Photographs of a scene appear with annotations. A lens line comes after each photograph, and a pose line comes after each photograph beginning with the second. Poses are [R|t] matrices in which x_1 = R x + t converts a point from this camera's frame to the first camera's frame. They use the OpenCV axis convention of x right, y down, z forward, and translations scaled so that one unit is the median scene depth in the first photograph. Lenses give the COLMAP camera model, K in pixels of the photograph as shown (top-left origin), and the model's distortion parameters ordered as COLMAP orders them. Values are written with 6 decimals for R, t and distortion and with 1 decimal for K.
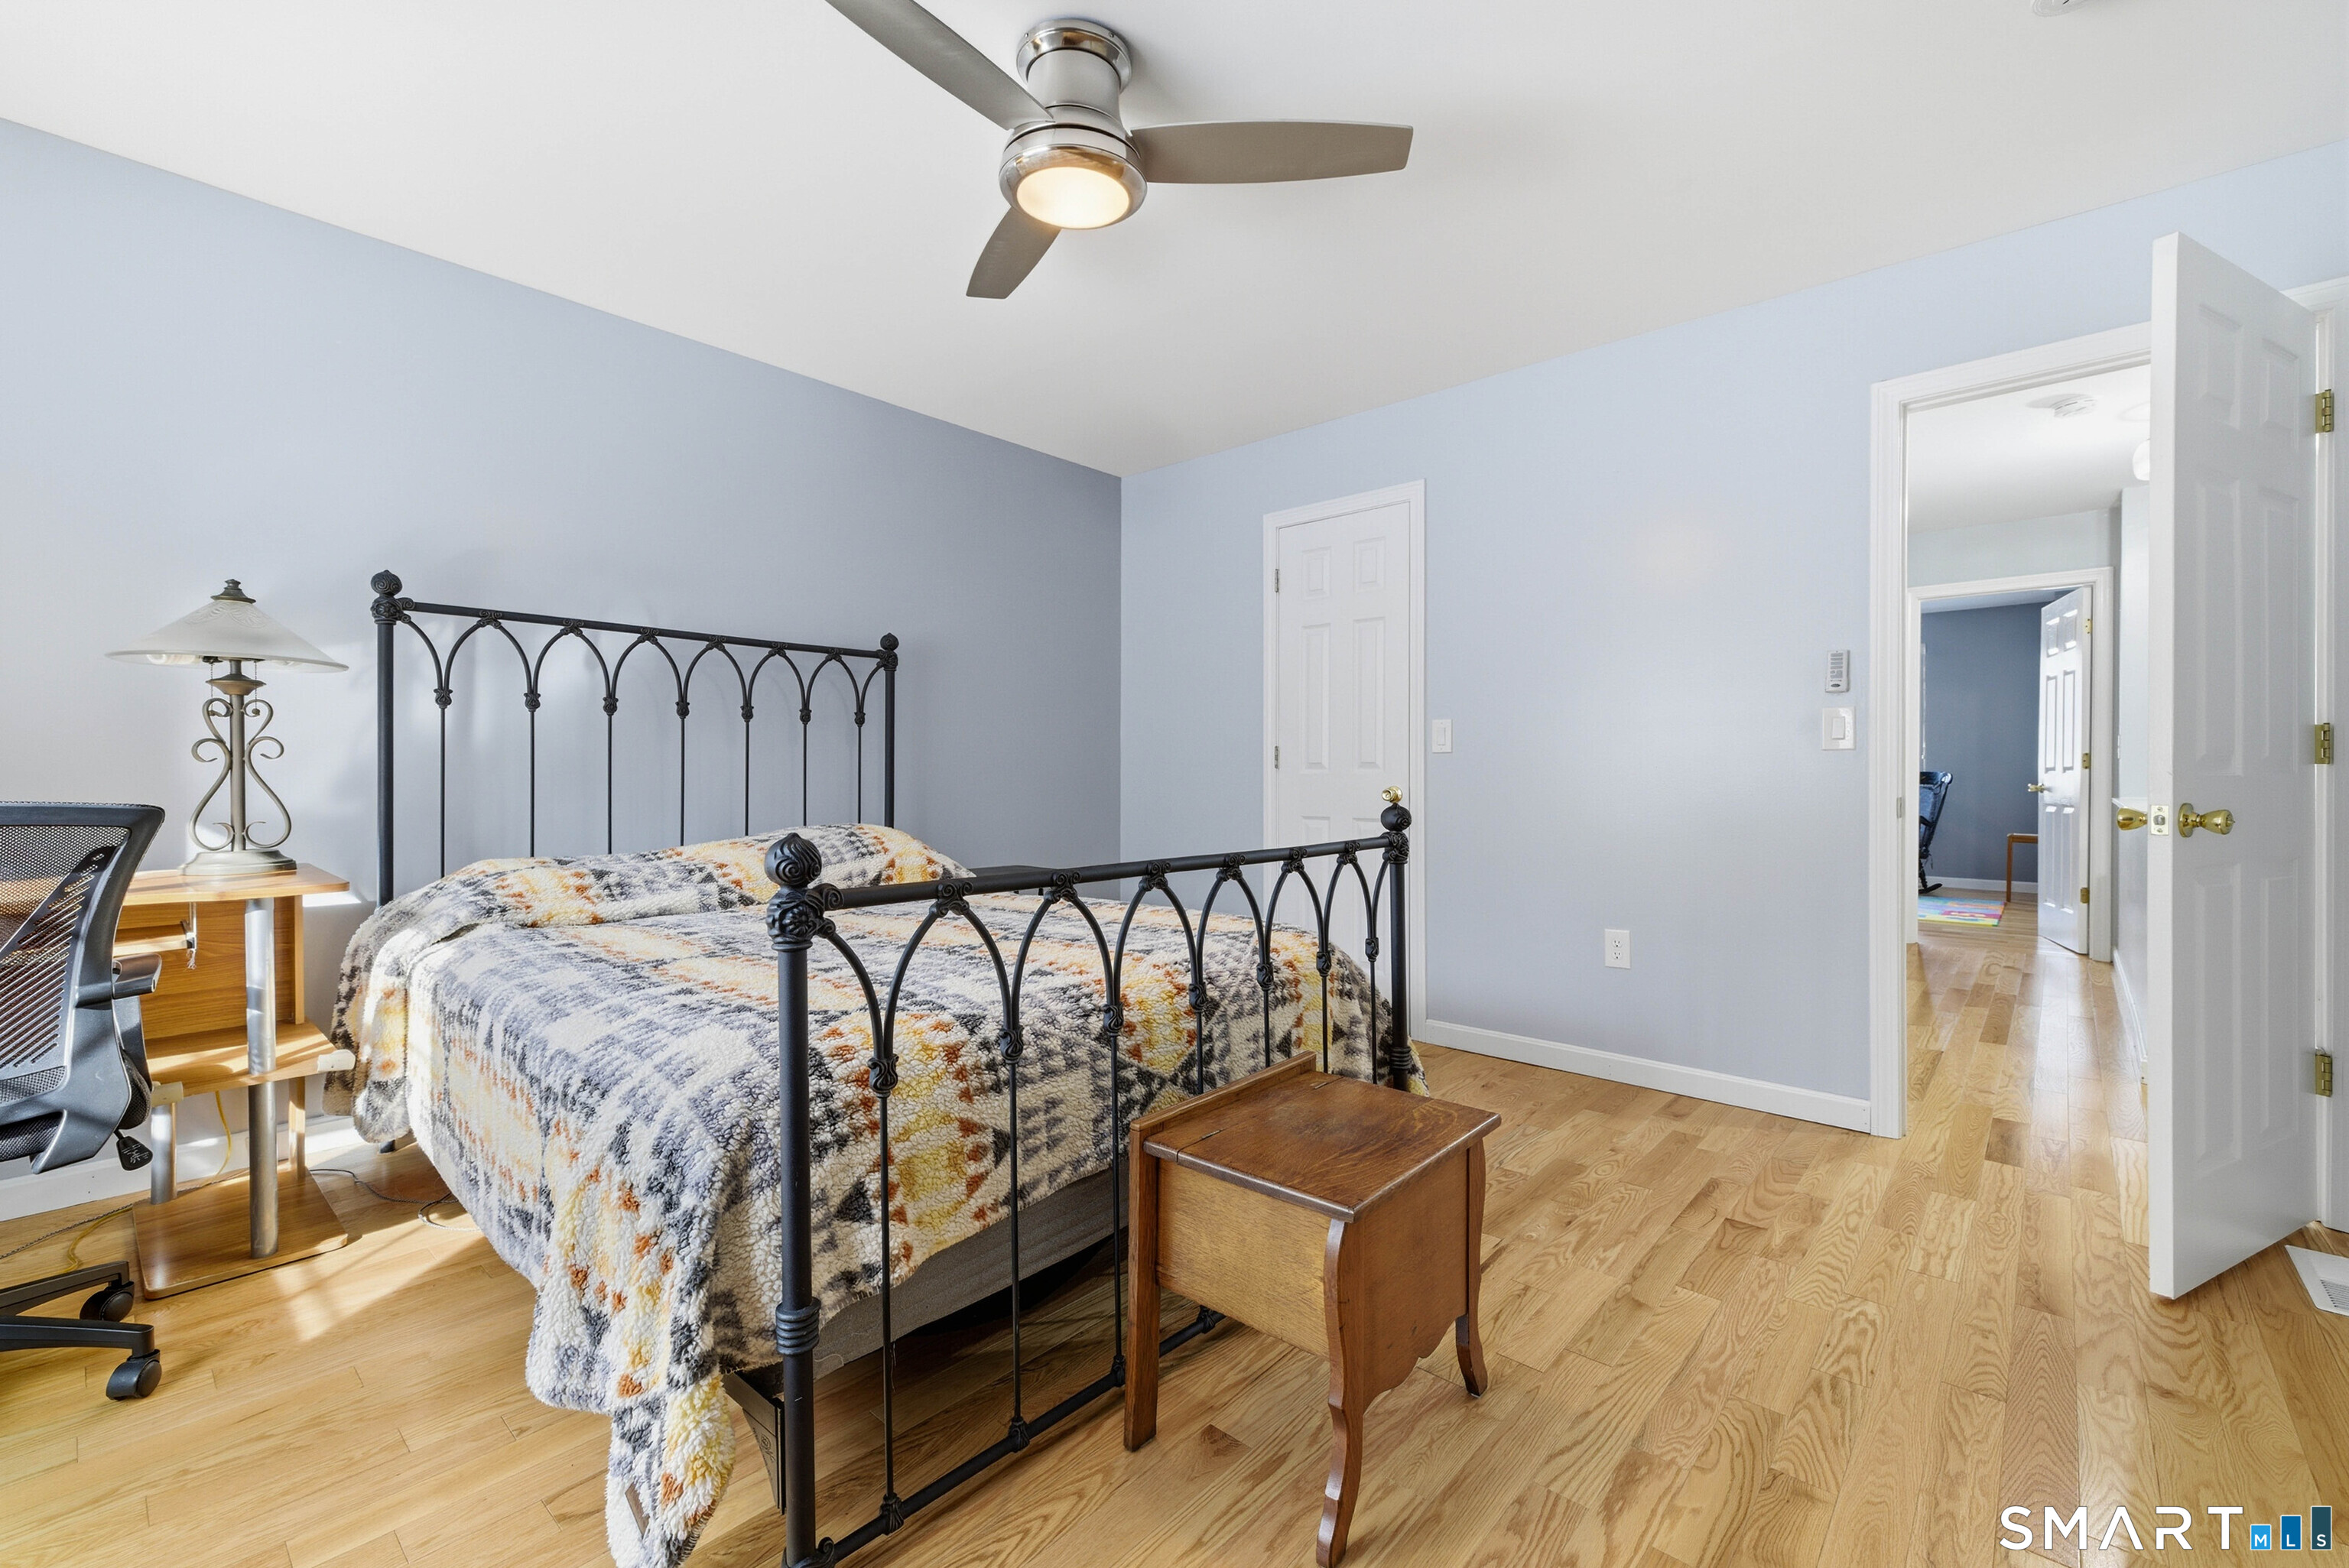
lens RADIAL K [[997.8, 0, 1163.9], [0, 997.8, 774.3], [0, 0, 1]] dist [0.003167, 0.000124]
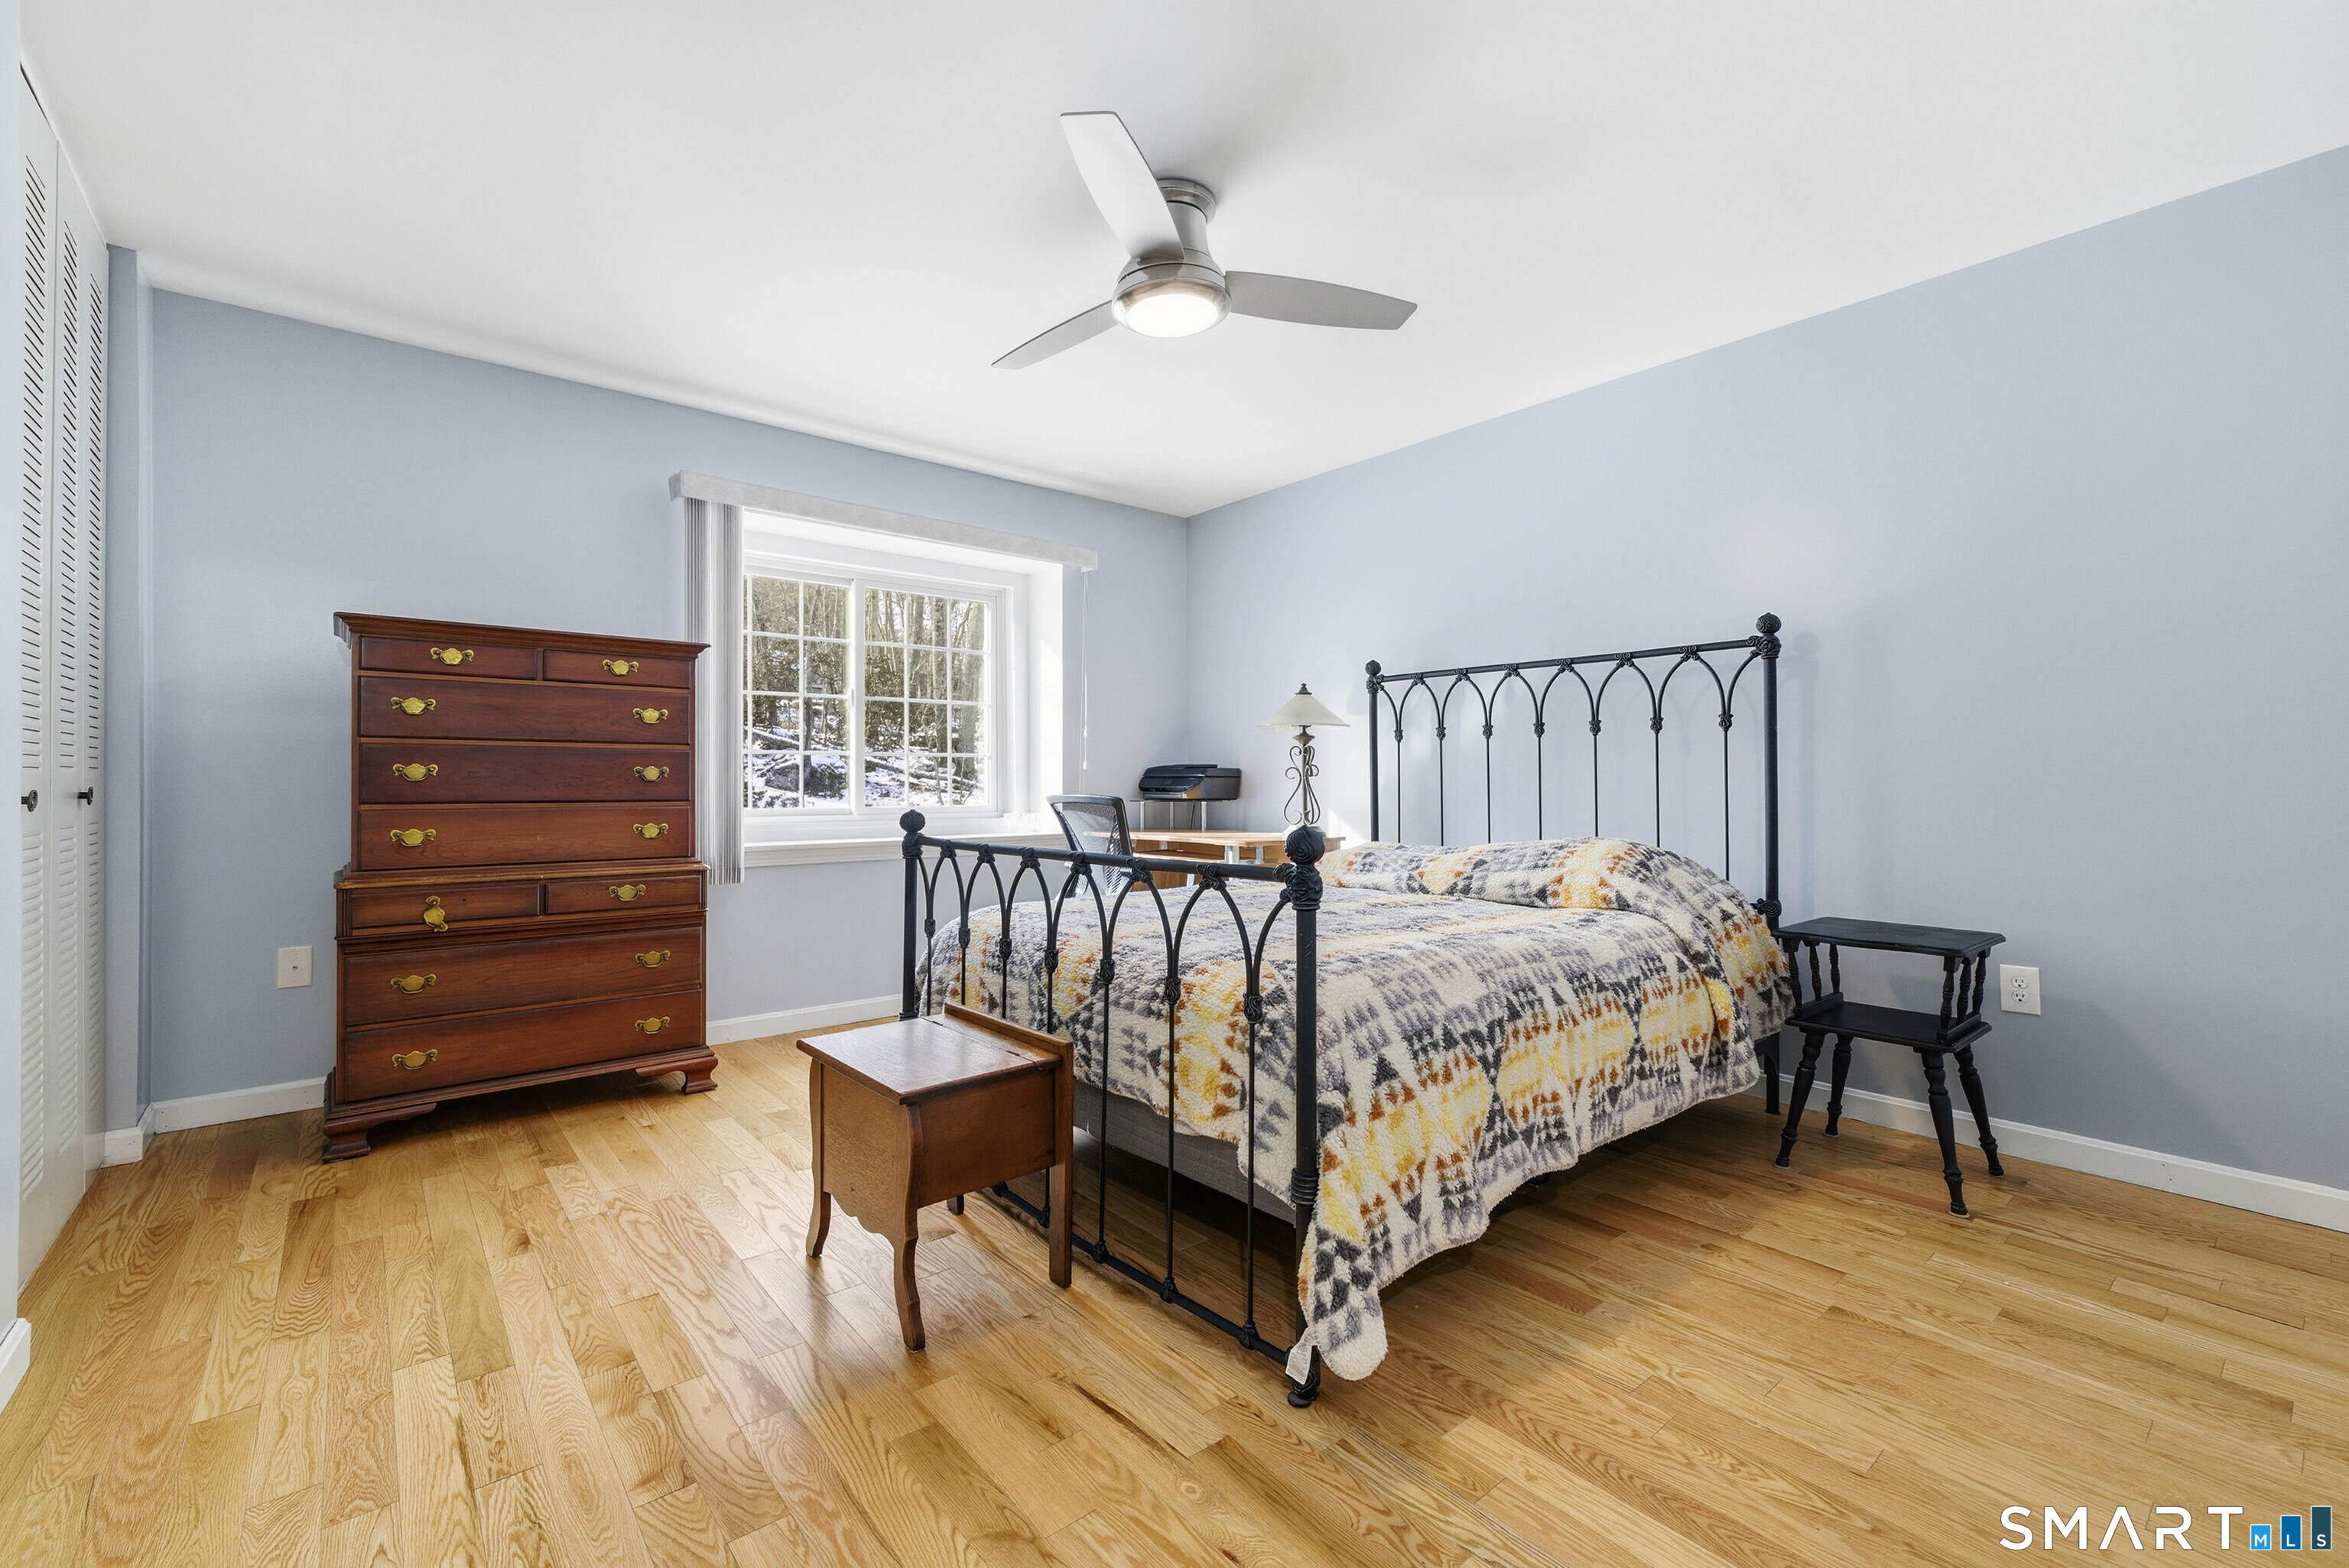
lens RADIAL K [[997.8, 0, 1163.9], [0, 997.8, 774.3], [0, 0, 1]] dist [0.003167, 0.000124]
pose [[-0.169805, -0.010472, -0.985422, 0.986621], [-0.000902, 0.999945, -0.010471, -0.001137], [0.985477, -0.000890, -0.169805, 1.057239]]
